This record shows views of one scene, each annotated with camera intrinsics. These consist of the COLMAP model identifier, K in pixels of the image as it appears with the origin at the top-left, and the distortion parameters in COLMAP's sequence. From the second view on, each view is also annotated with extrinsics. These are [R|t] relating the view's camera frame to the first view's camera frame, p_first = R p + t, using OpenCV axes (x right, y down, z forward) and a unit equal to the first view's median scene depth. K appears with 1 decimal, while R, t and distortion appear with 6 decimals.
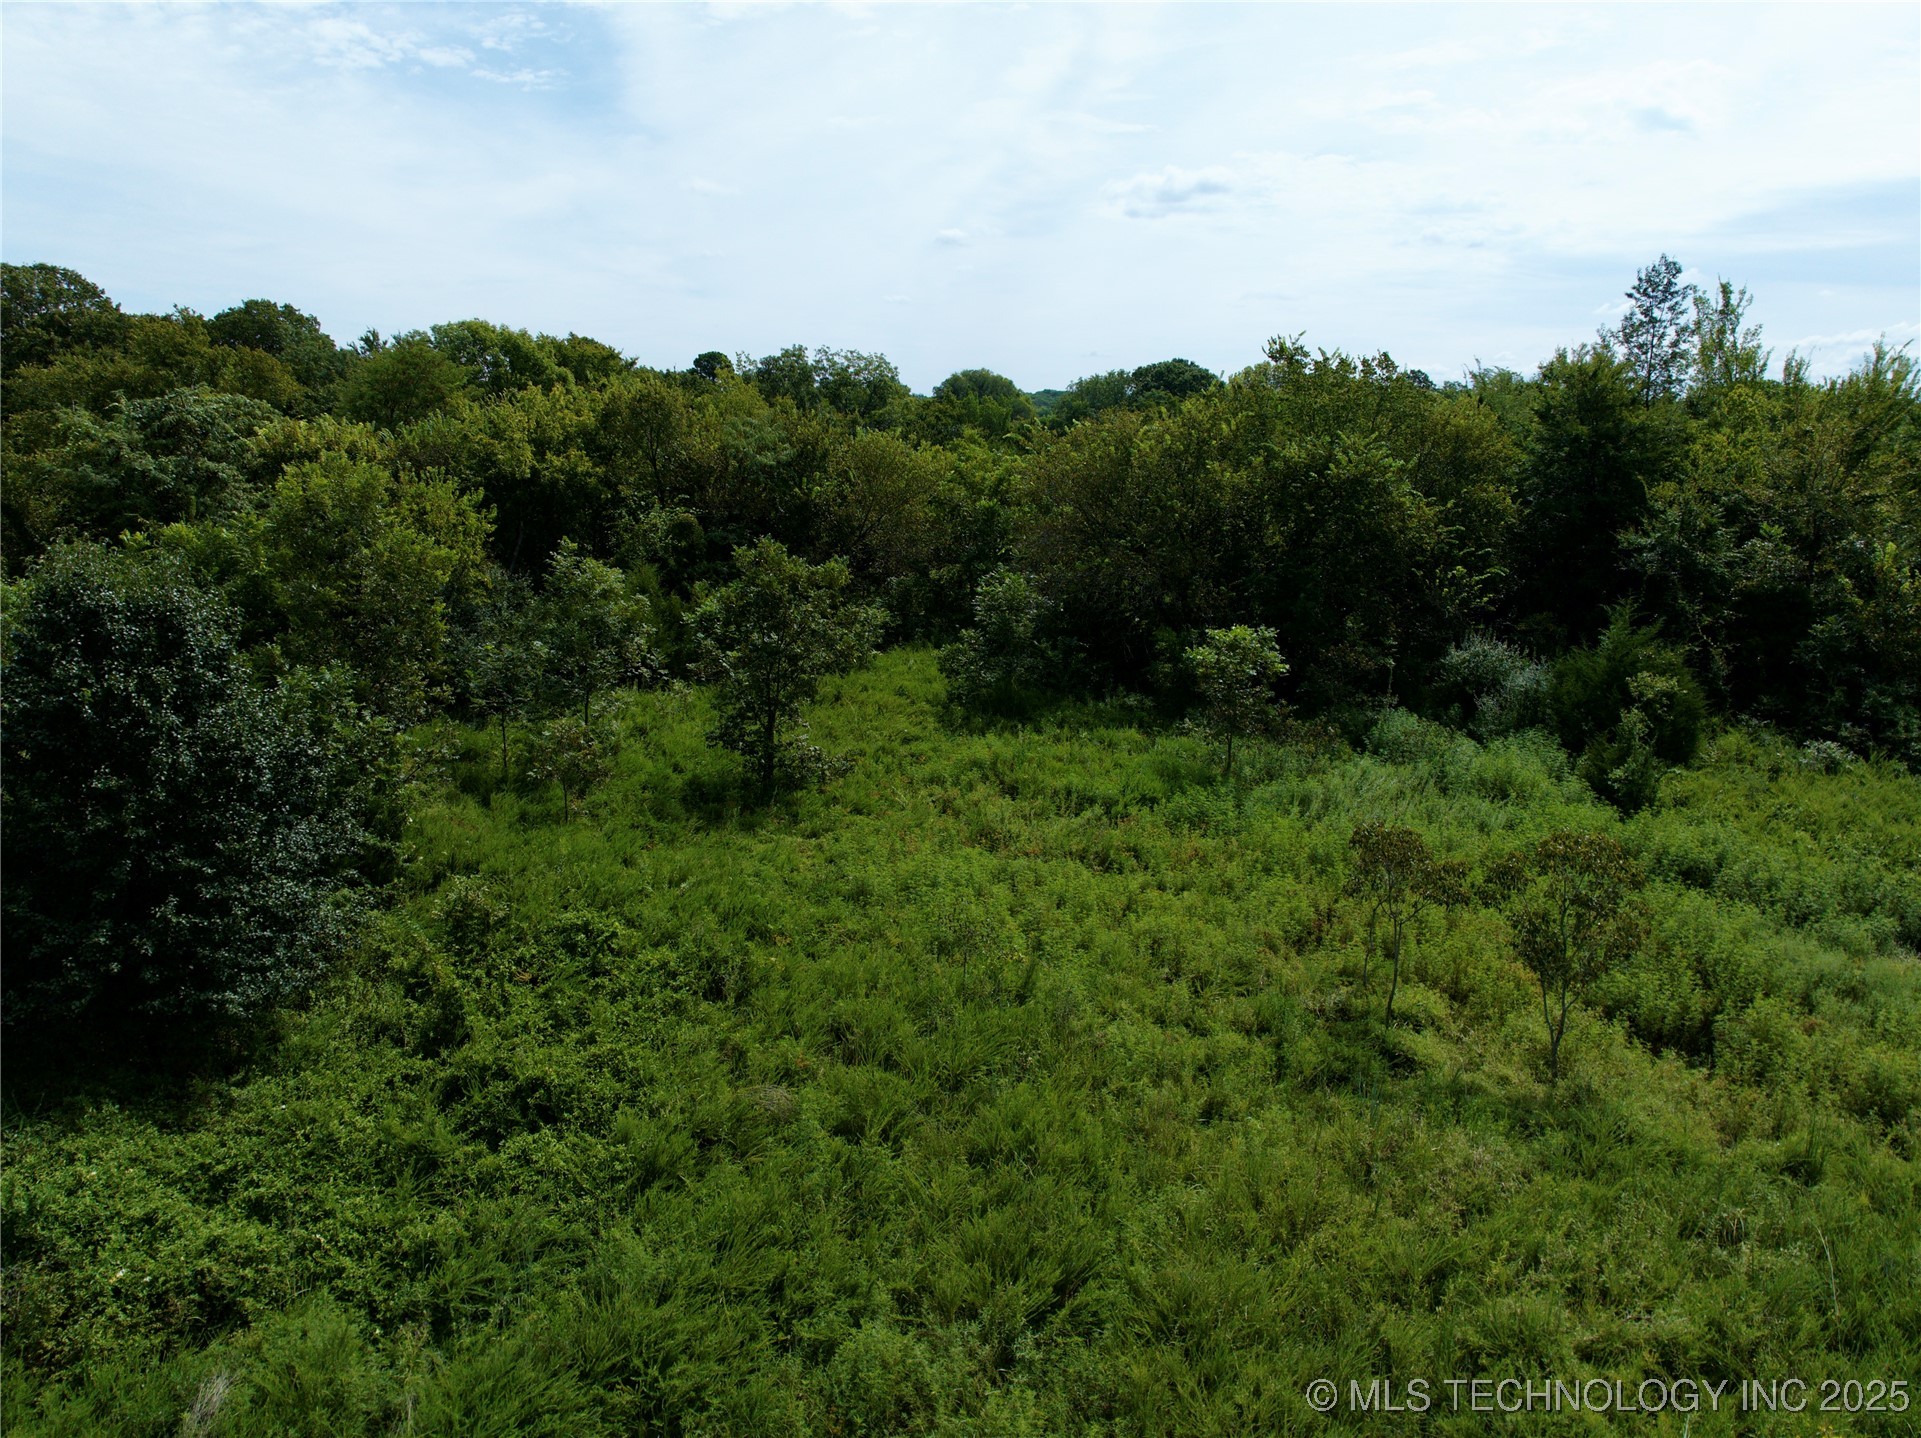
lens RADIAL K [[1468.3, 0, 963.5], [0, 1468.3, 712.9], [0, 0, 1]] dist [-0.026824, -0.000332]
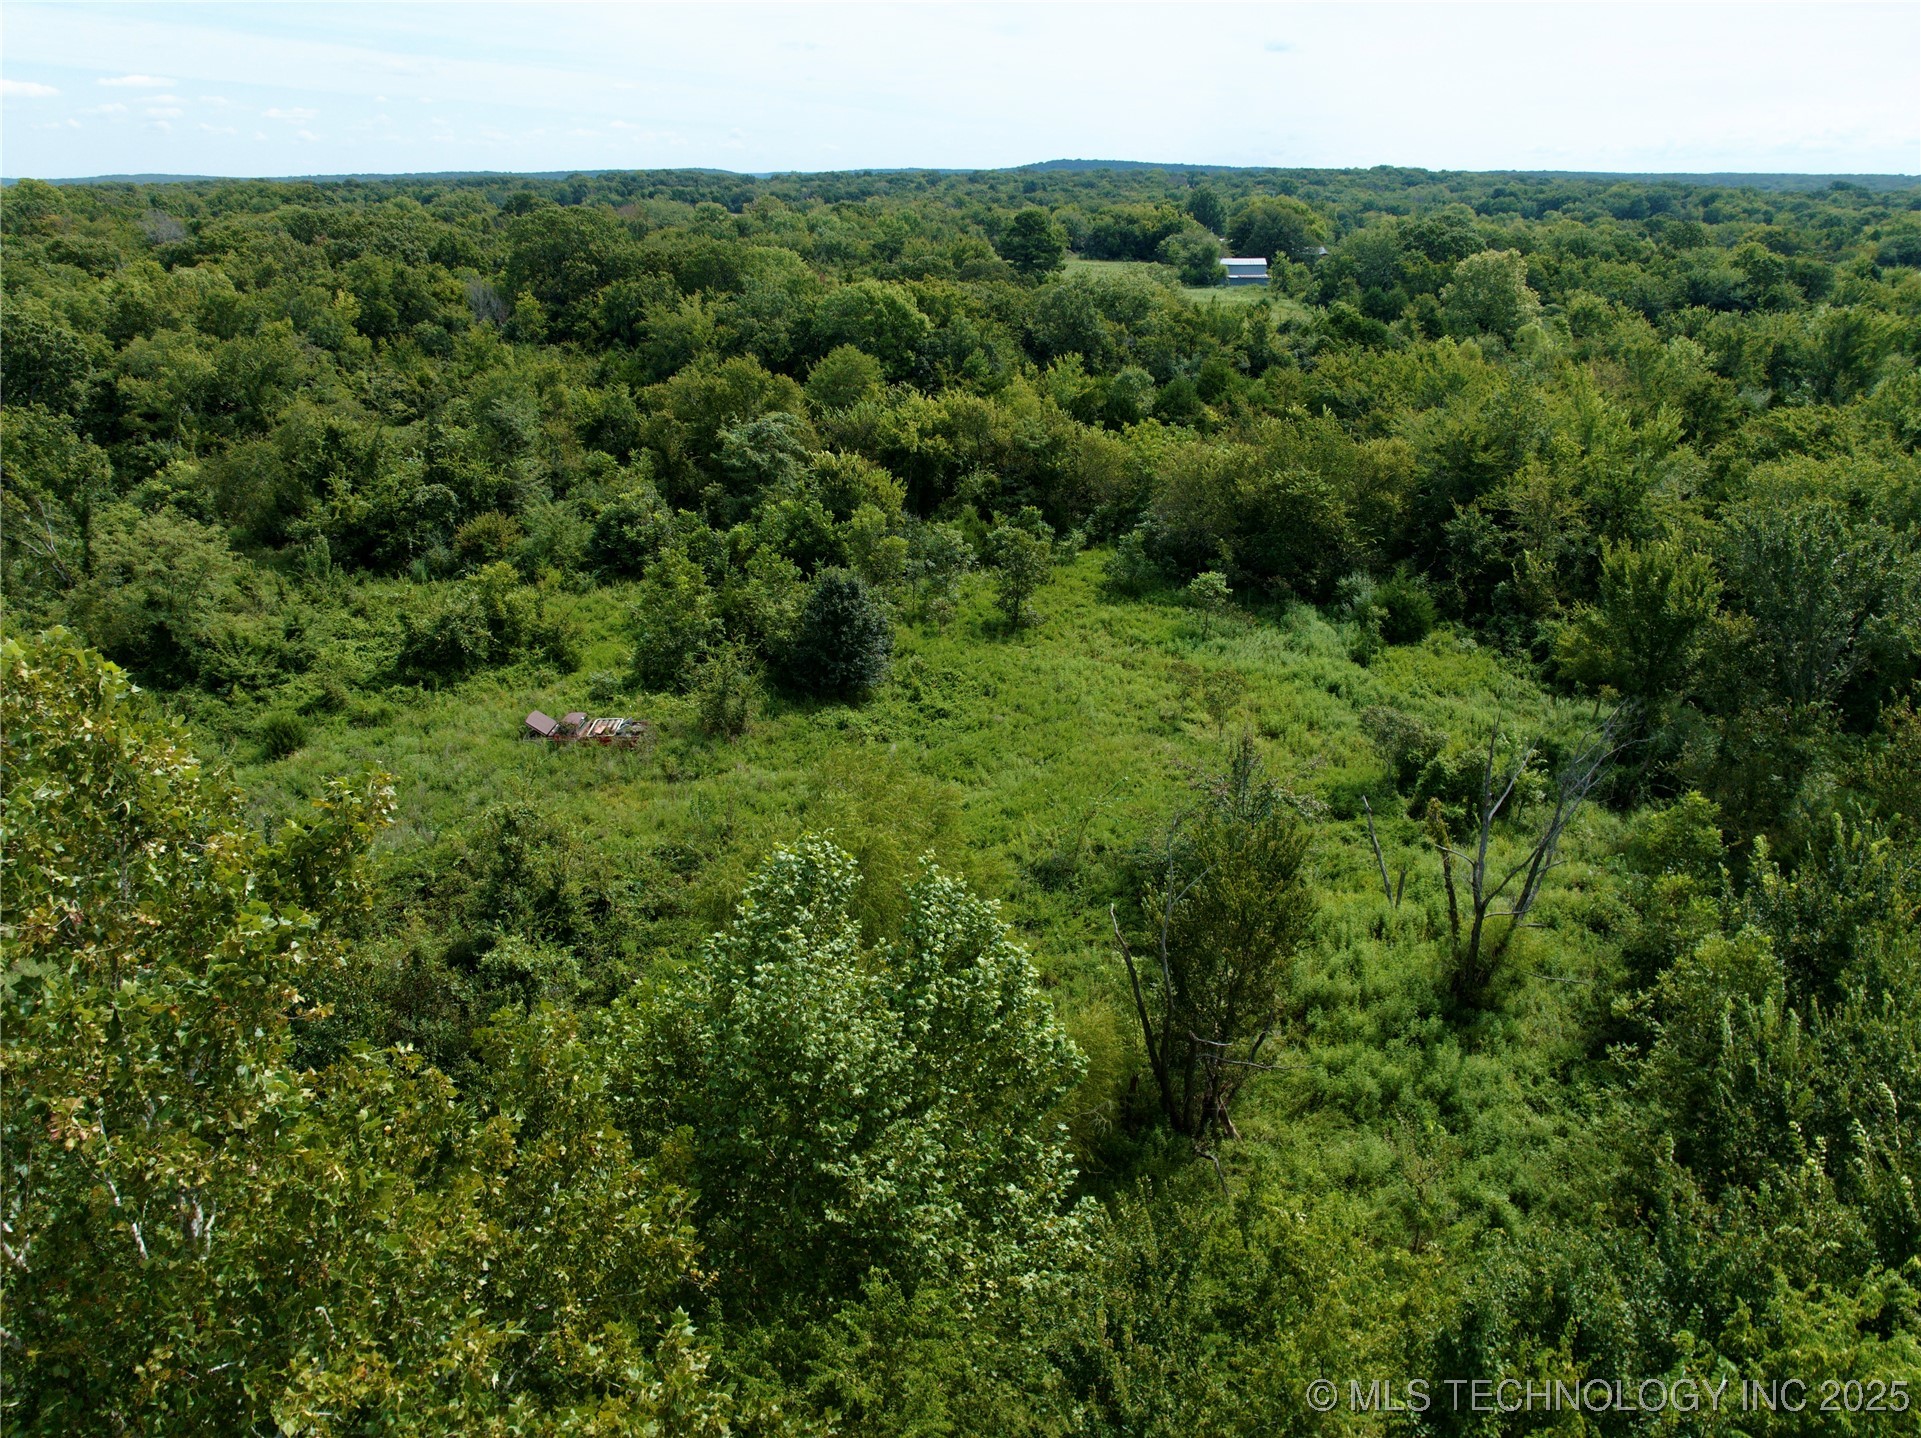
lens RADIAL K [[1468.3, 0, 960.4], [0, 1468.3, 719.1], [0, 0, 1]] dist [-0.026824, -0.000332]
pose [[0.976708, 0.085479, -0.196811, 0.291195], [-0.053627, 0.985361, 0.161827, -0.197794], [0.207763, -0.147504, 0.966994, -1.514475]]
